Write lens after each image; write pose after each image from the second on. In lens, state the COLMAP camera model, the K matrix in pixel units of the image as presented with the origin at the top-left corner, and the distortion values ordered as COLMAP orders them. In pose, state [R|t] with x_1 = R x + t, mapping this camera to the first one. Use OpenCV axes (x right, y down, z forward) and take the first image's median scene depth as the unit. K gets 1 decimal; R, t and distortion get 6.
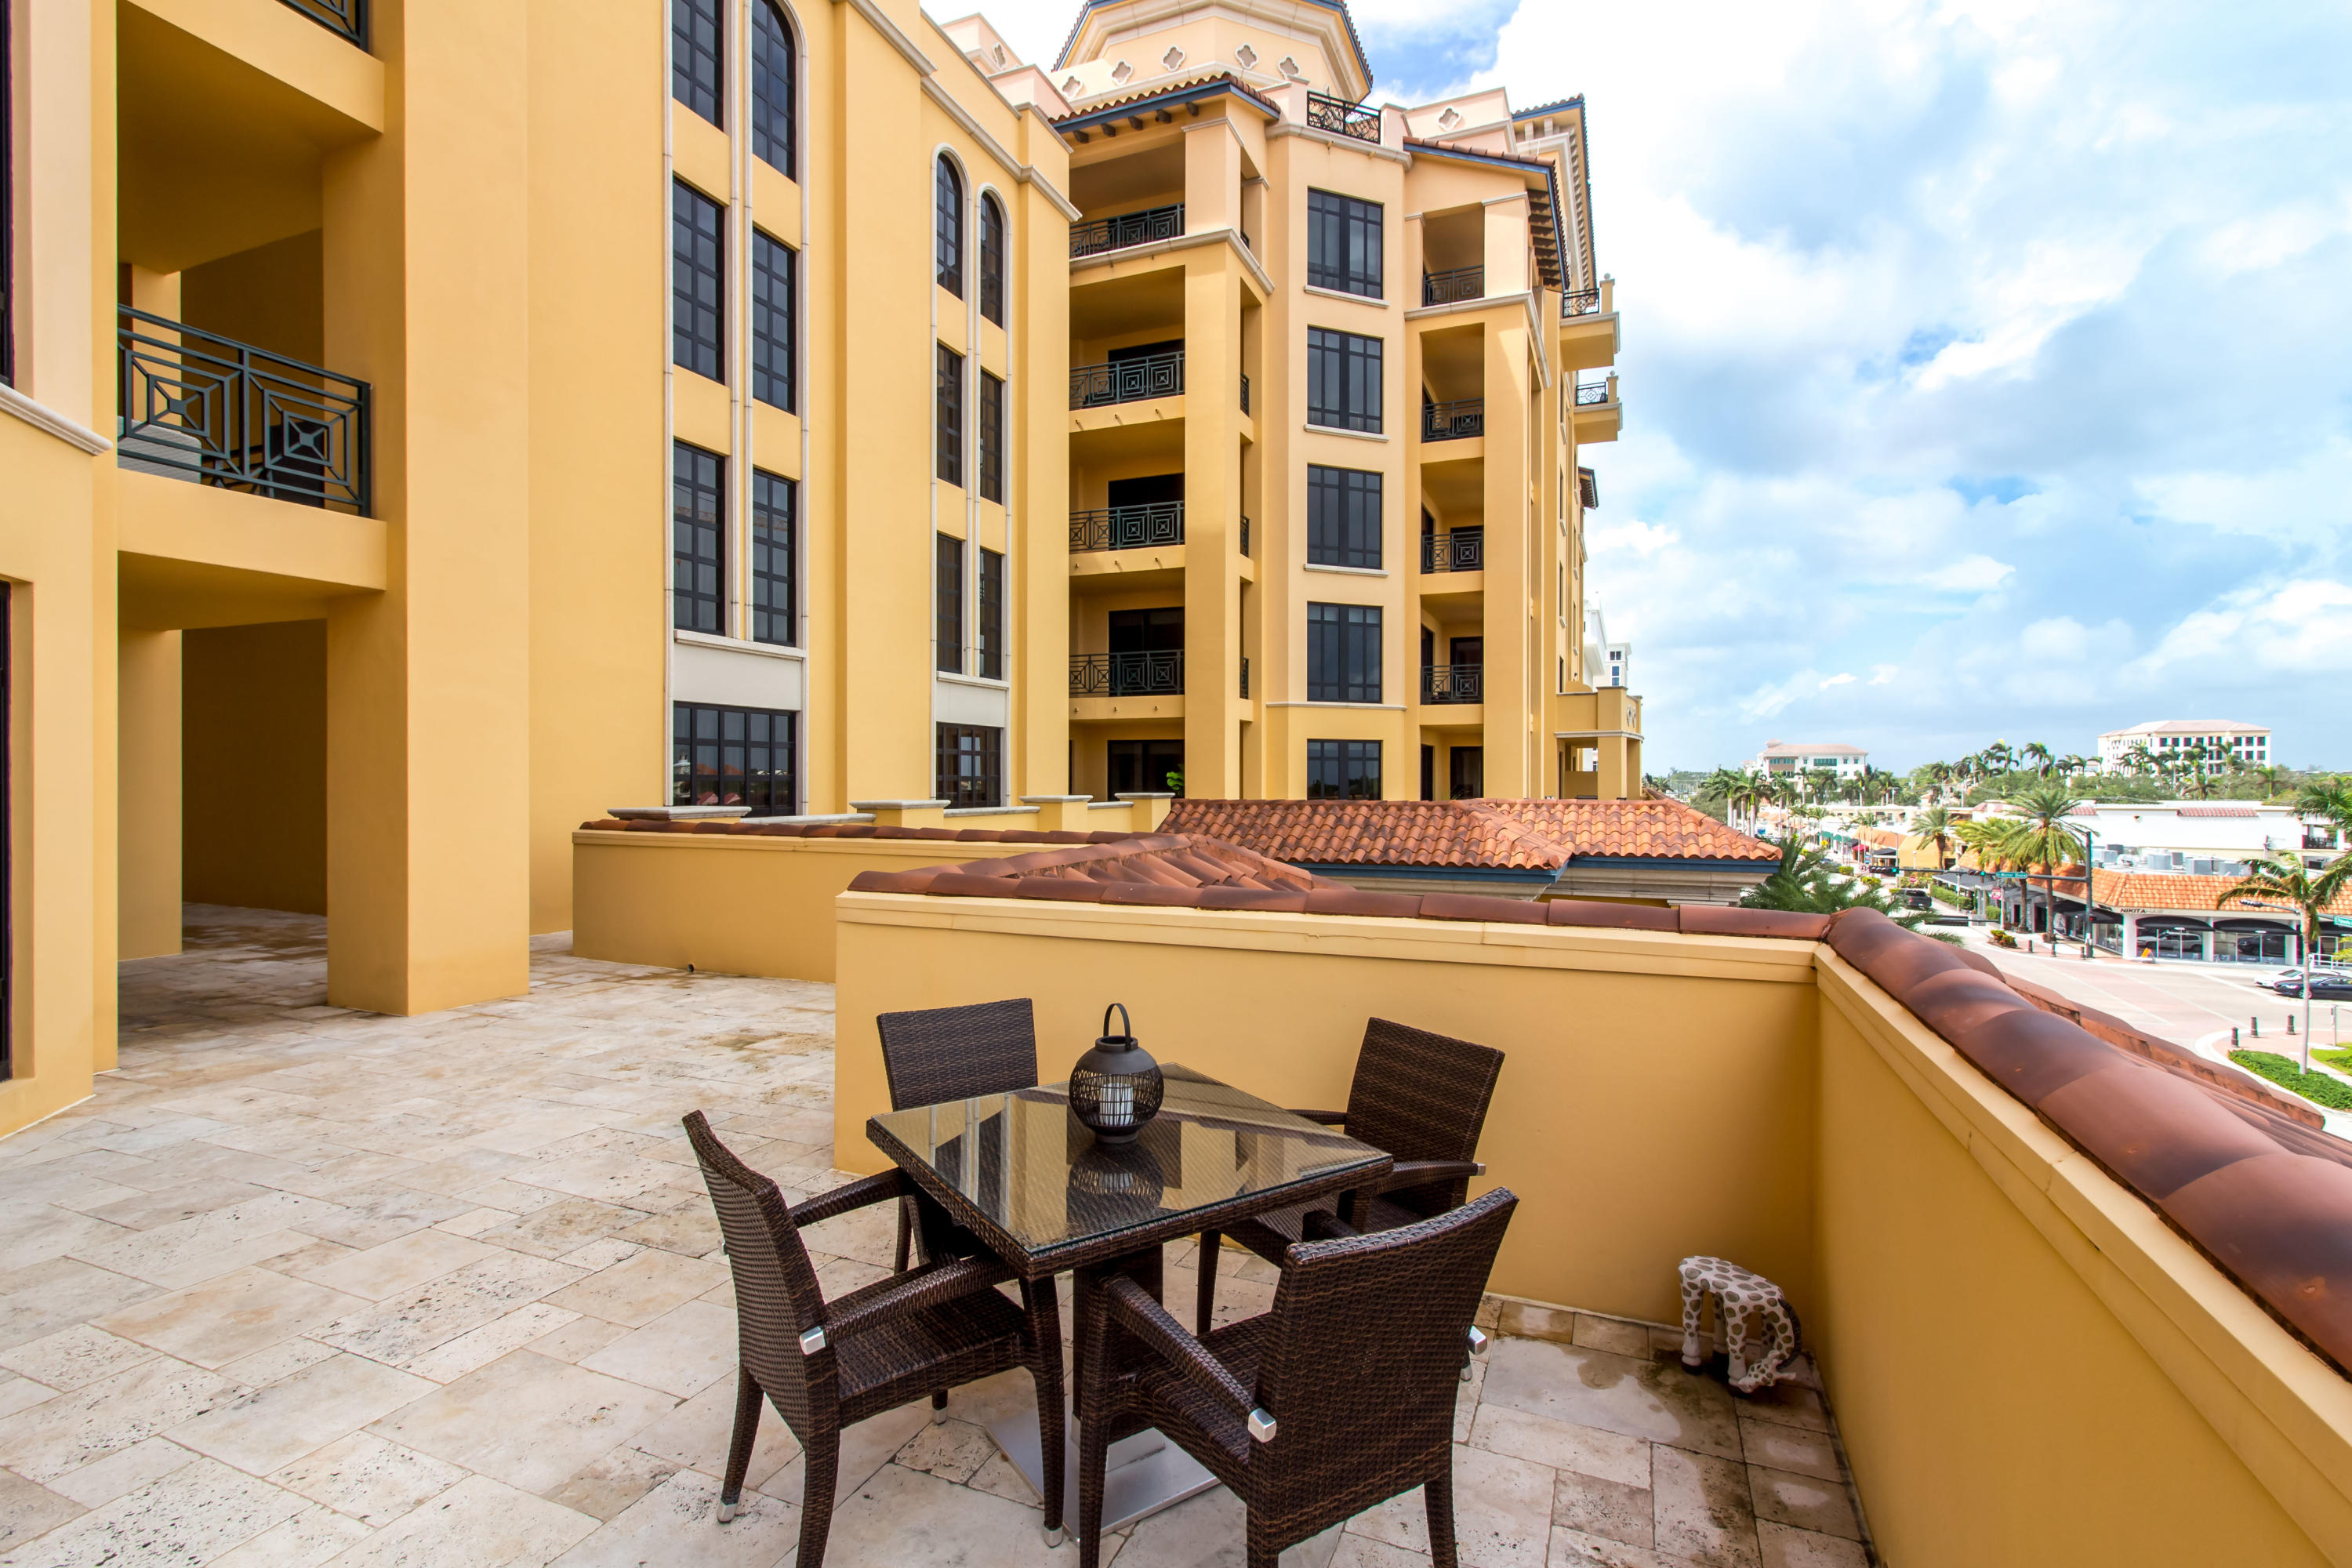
lens RADIAL K [[1090.6, 0, 1182.1], [0, 1090.6, 788.1], [0, 0, 1]] dist [0.000045, -0.000400]
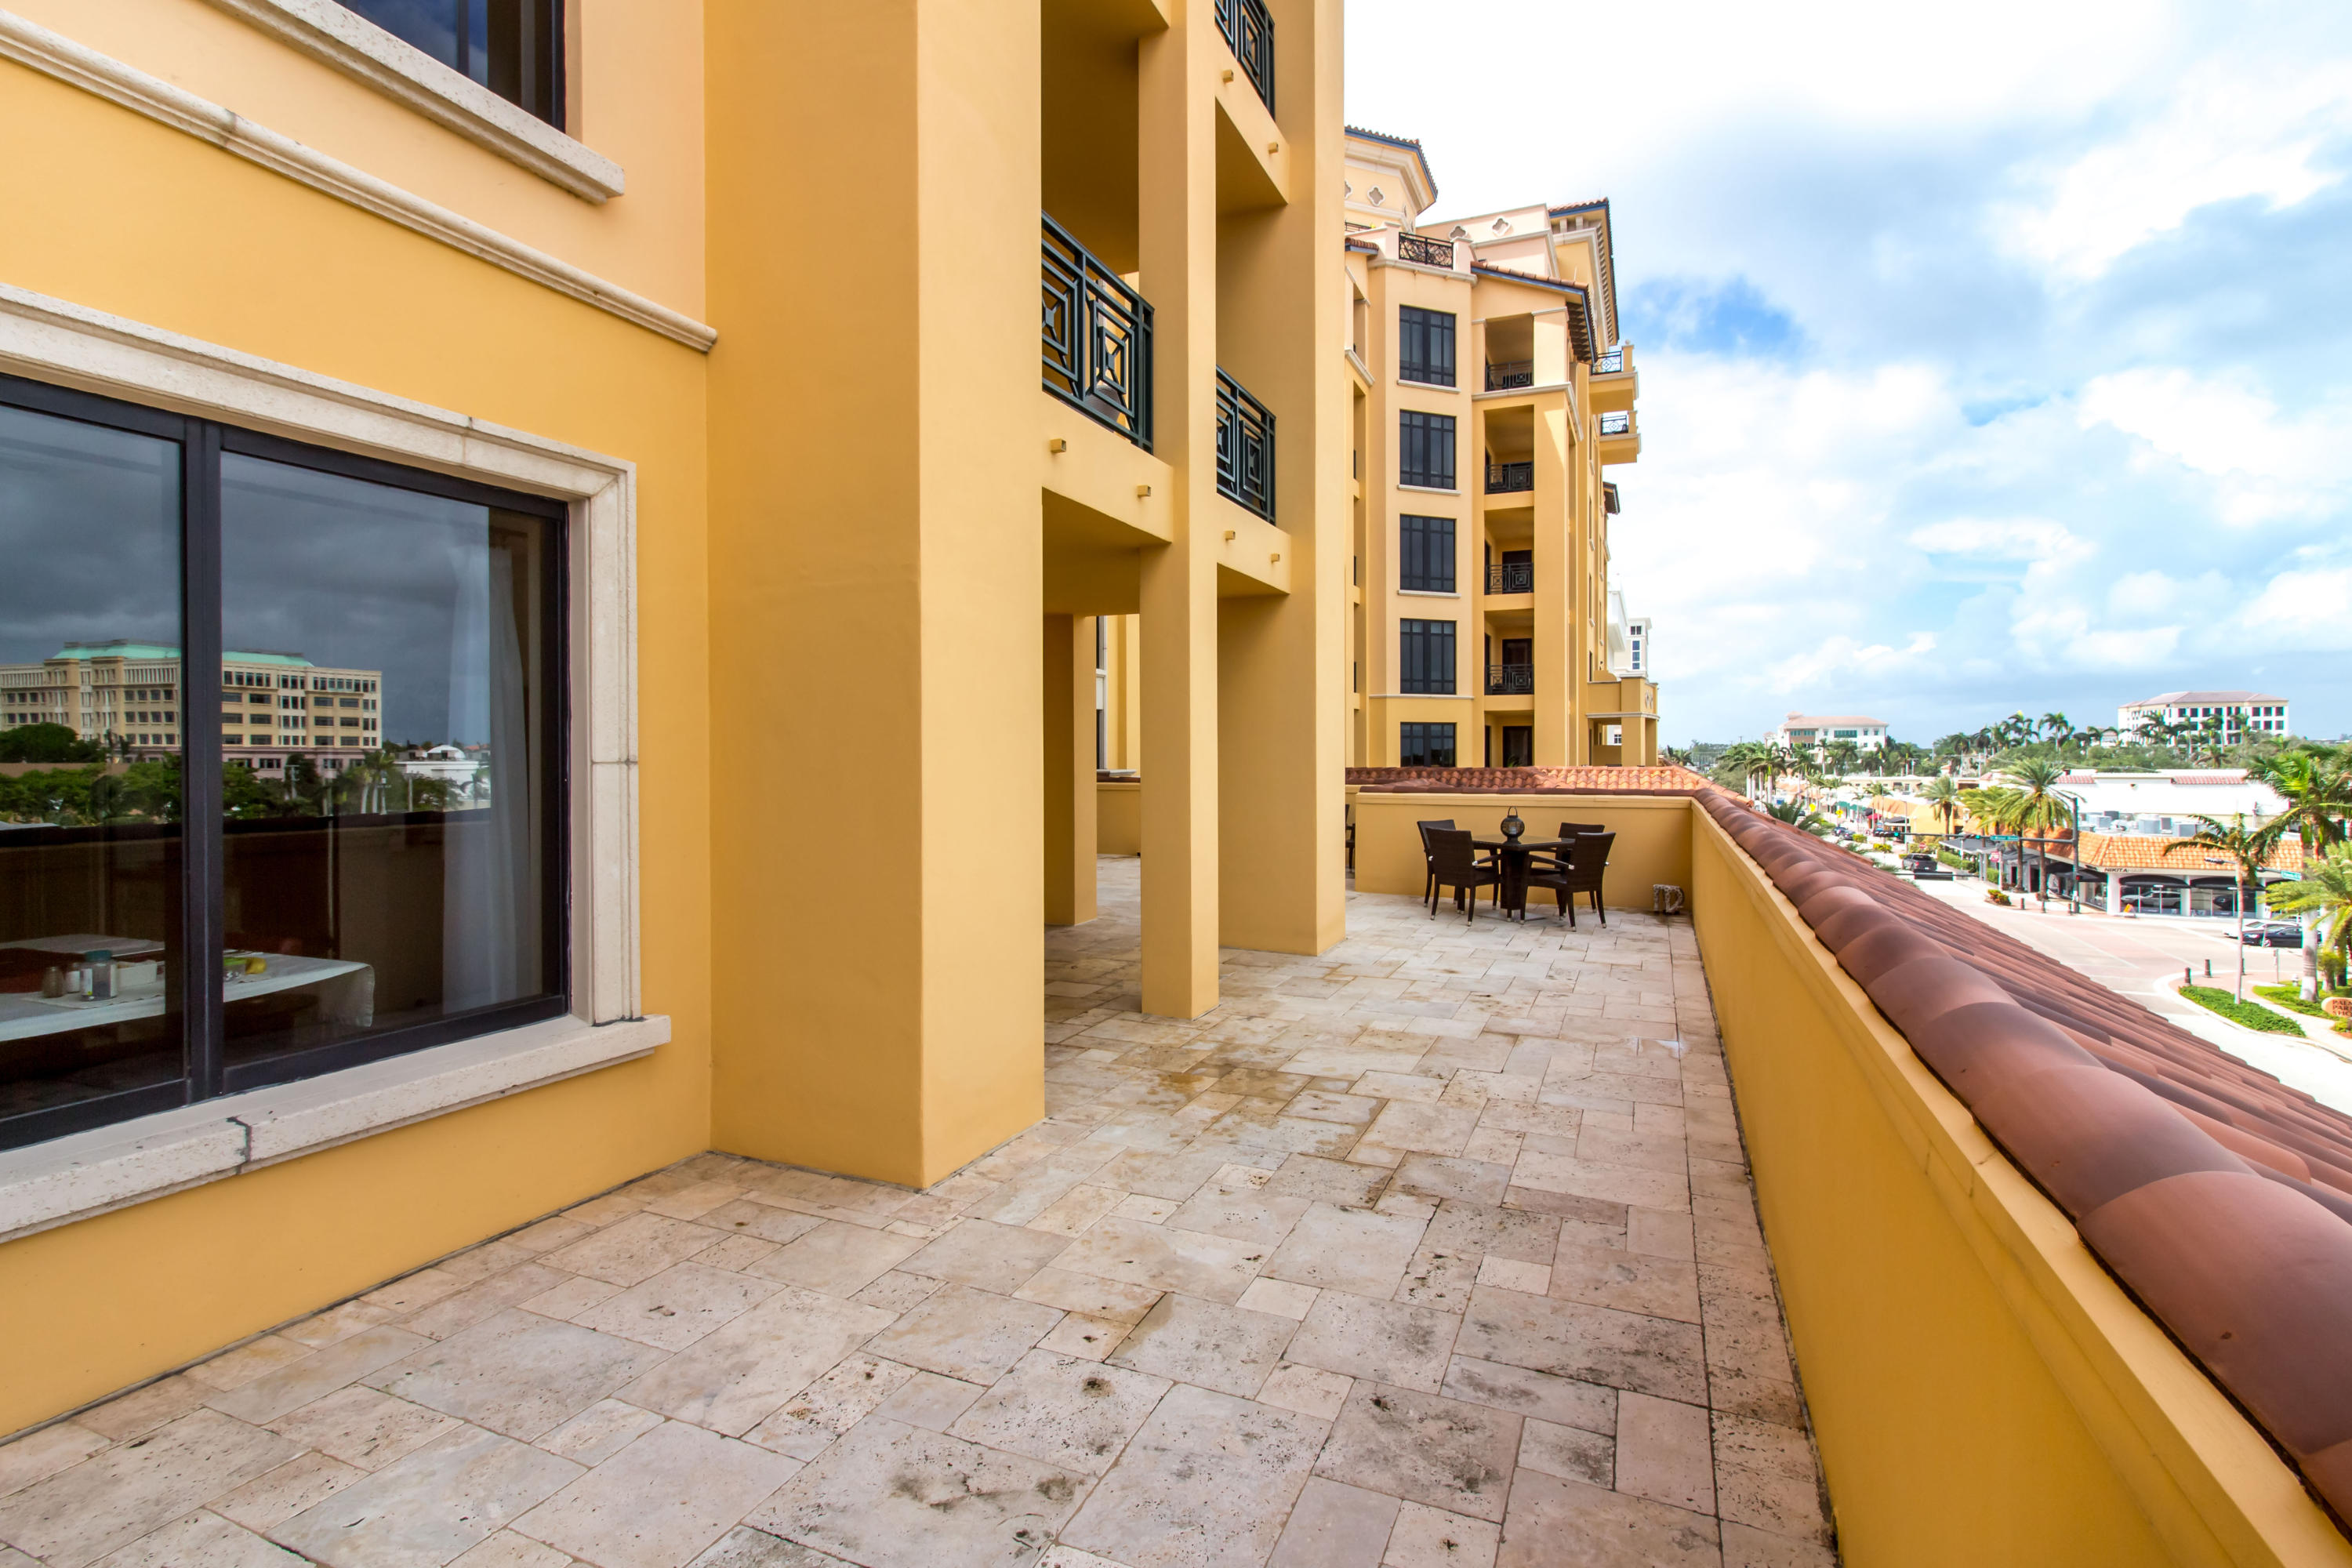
lens RADIAL K [[1090.6, 0, 1170.1], [0, 1090.6, 767.9], [0, 0, 1]] dist [0.000045, -0.000400]
pose [[0.999657, -0.004047, -0.025868, -0.066900], [0.004173, 0.999980, 0.004824, 0.001647], [0.025848, -0.004930, 0.999654, -0.170129]]
